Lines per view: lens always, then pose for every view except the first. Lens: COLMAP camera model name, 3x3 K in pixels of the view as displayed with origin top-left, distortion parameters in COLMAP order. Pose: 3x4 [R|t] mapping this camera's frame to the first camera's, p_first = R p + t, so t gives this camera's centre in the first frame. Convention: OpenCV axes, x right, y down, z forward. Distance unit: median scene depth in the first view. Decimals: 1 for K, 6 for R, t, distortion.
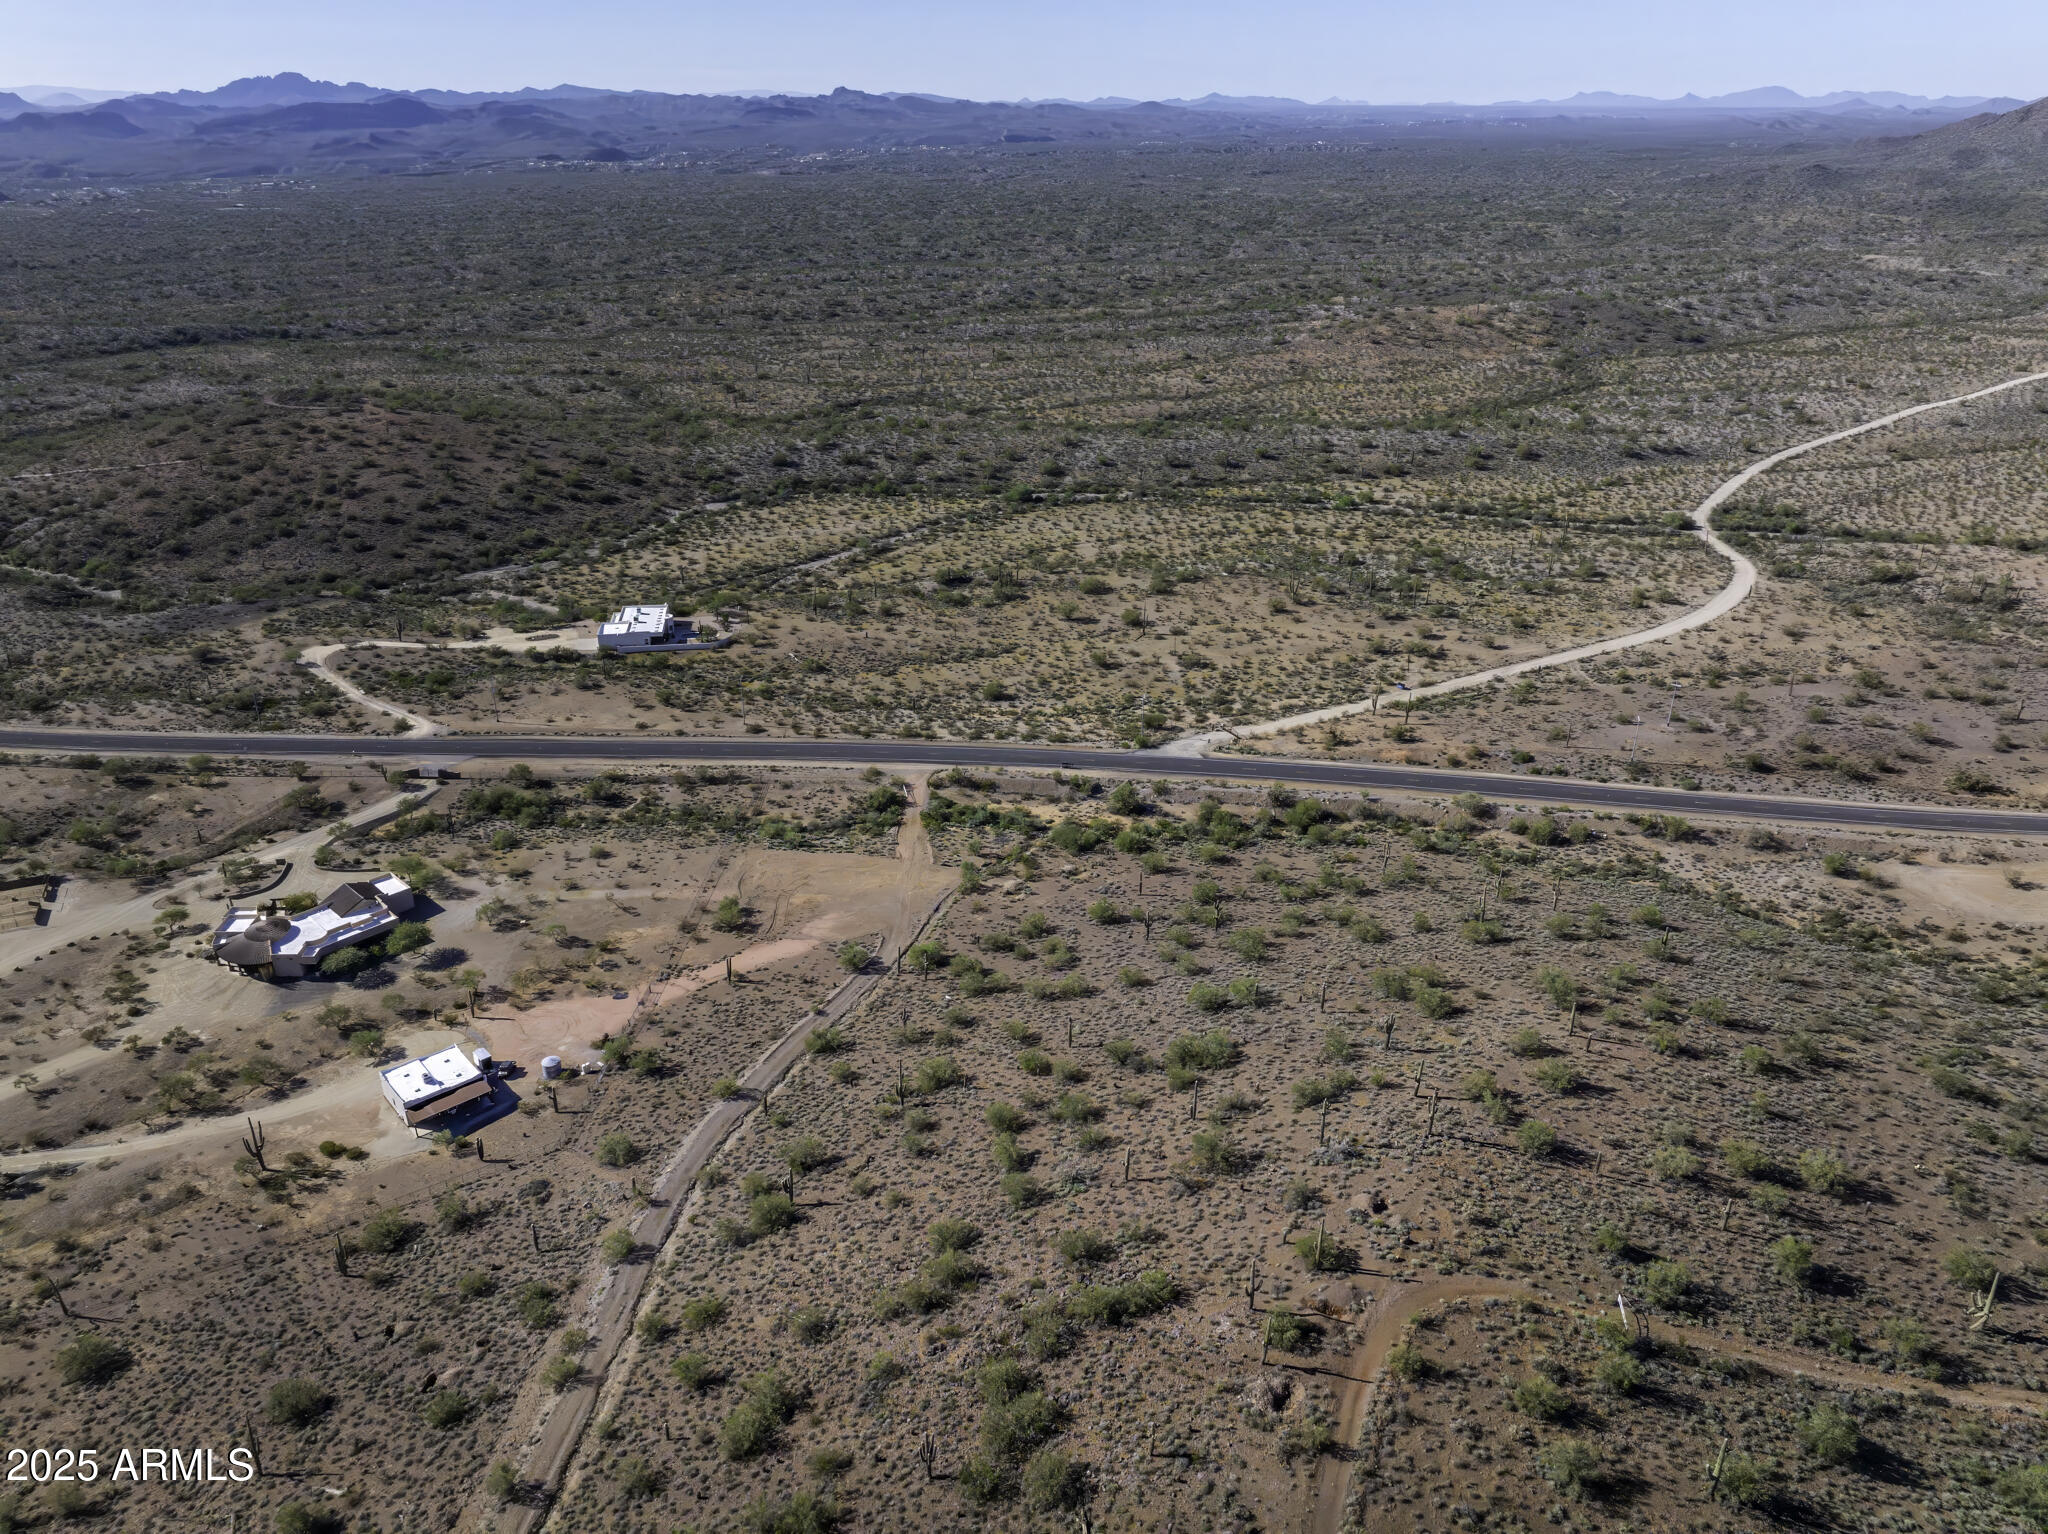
lens RADIAL K [[1423.0, 0, 1010.4], [0, 1423.0, 765.4], [0, 0, 1]] dist [-0.047150, 0.015512]
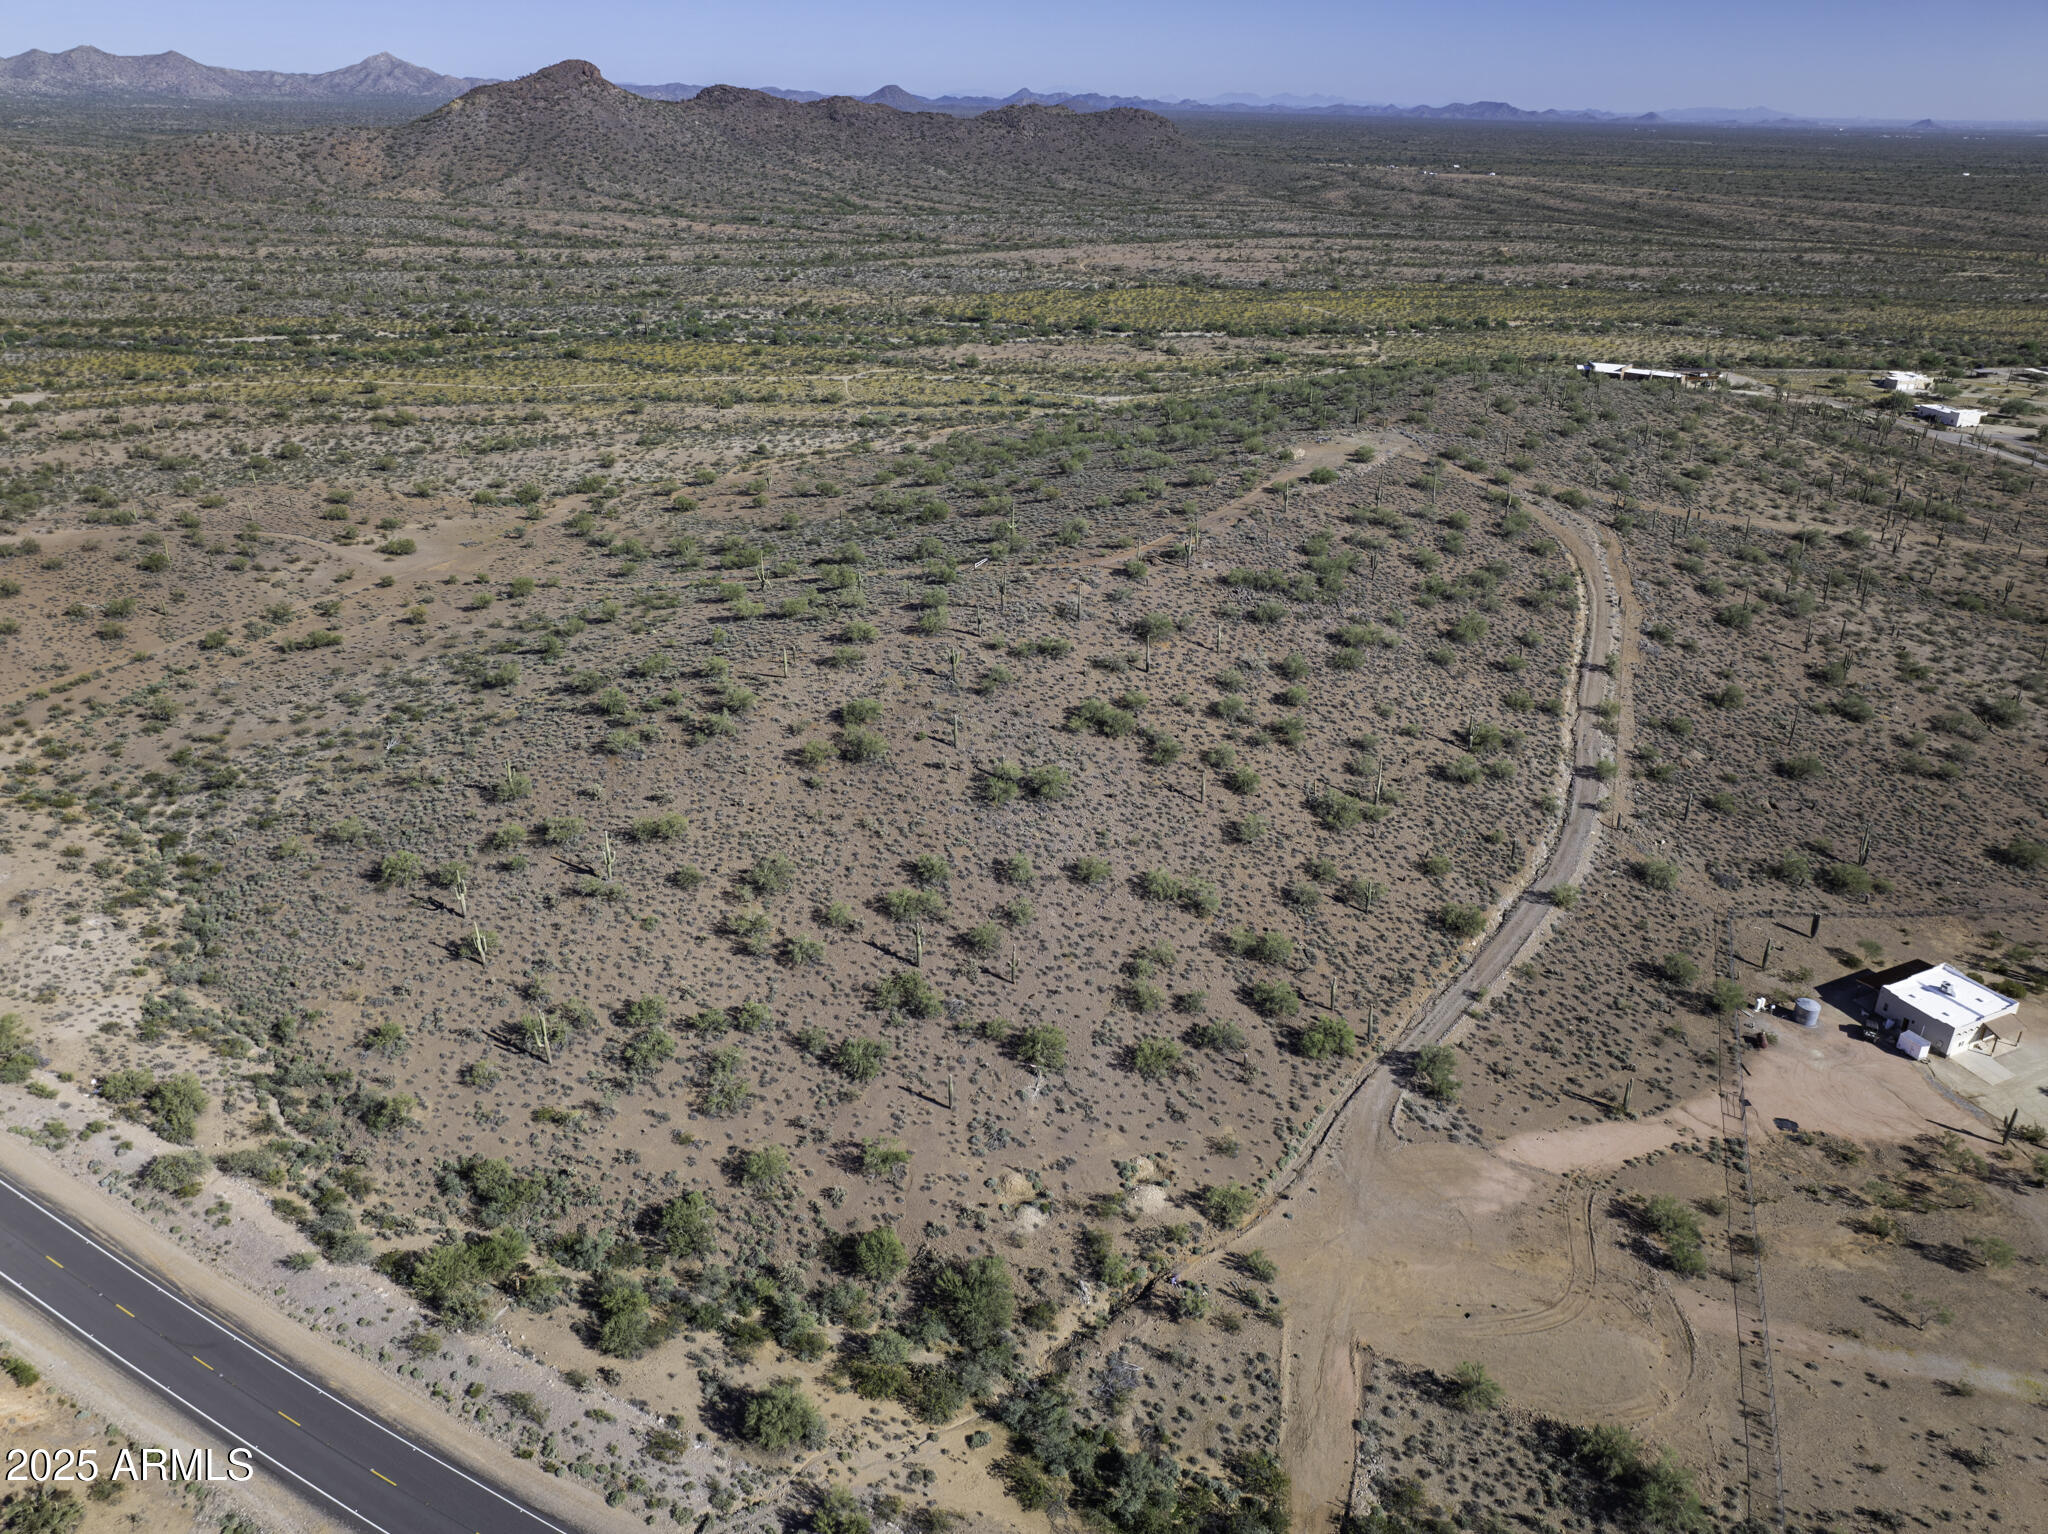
lens RADIAL K [[1423.0, 0, 1032.6], [0, 1423.0, 765.2], [0, 0, 1]] dist [-0.047150, 0.015512]
pose [[-0.955187, -0.132200, 0.264842, -0.054845], [0.121432, 0.640965, 0.757904, -0.305471], [-0.269949, 0.756100, -0.596188, 0.848366]]
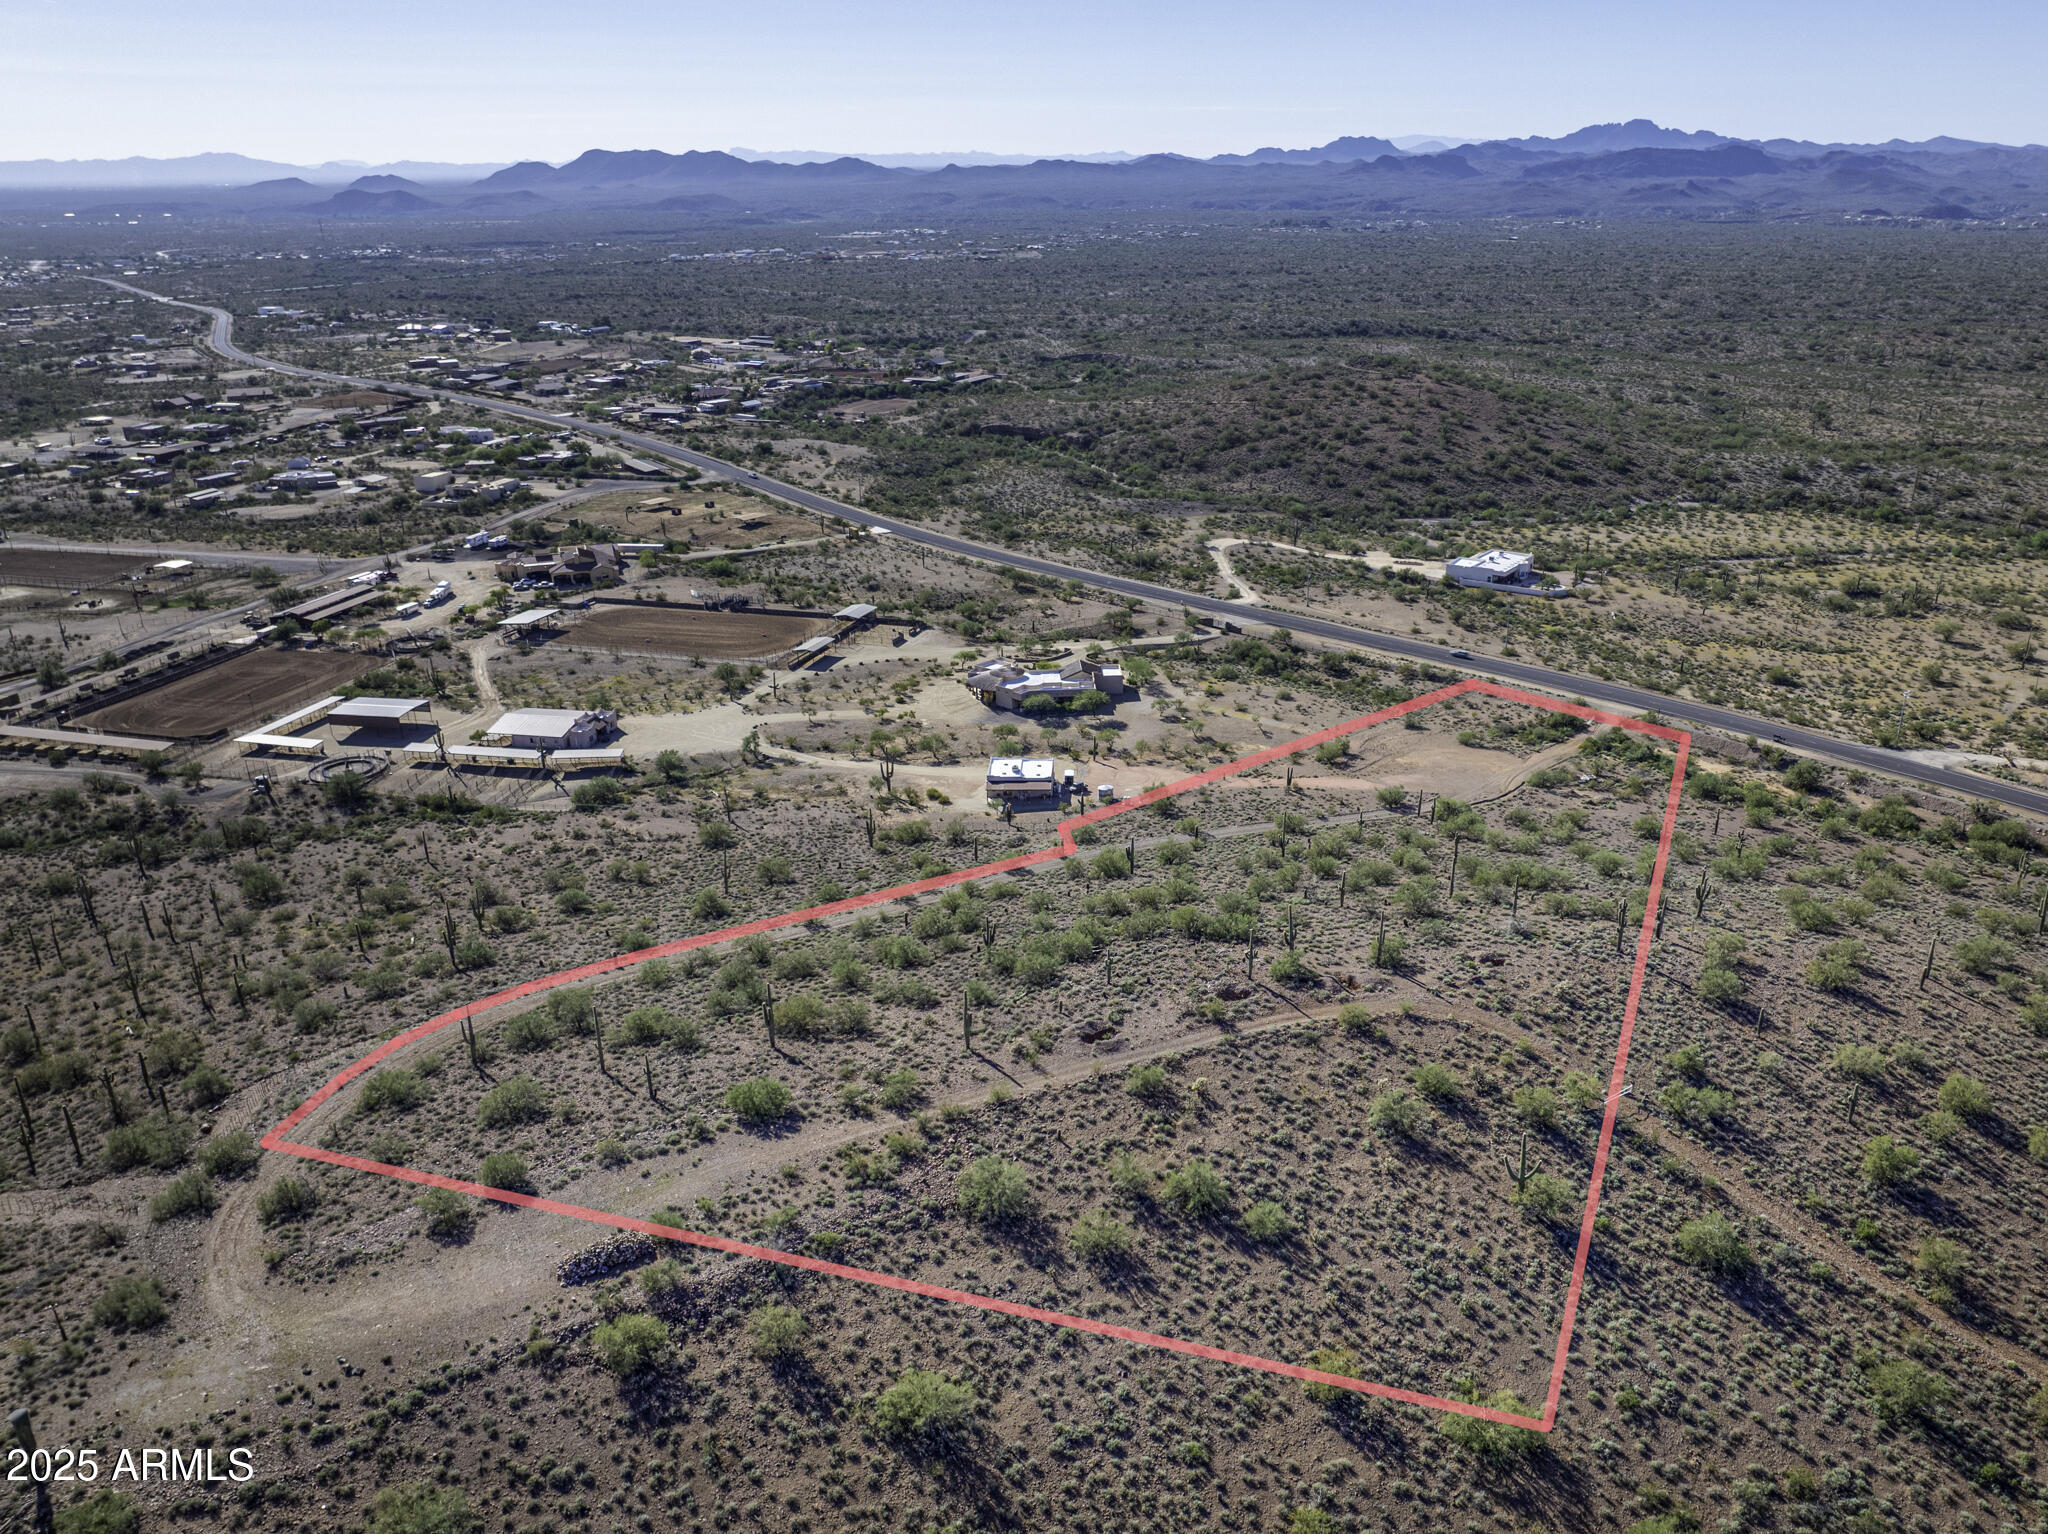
lens RADIAL K [[1606.9, 0, 1159.9], [0, 1606.9, 870.9], [0, 0, 1]] dist [-0.042983, 0.003261]
pose [[0.760837, 0.262477, -0.593492, 0.301751], [-0.273252, 0.959102, 0.073872, 0.093248], [0.588609, 0.105969, 0.801442, -0.026809]]
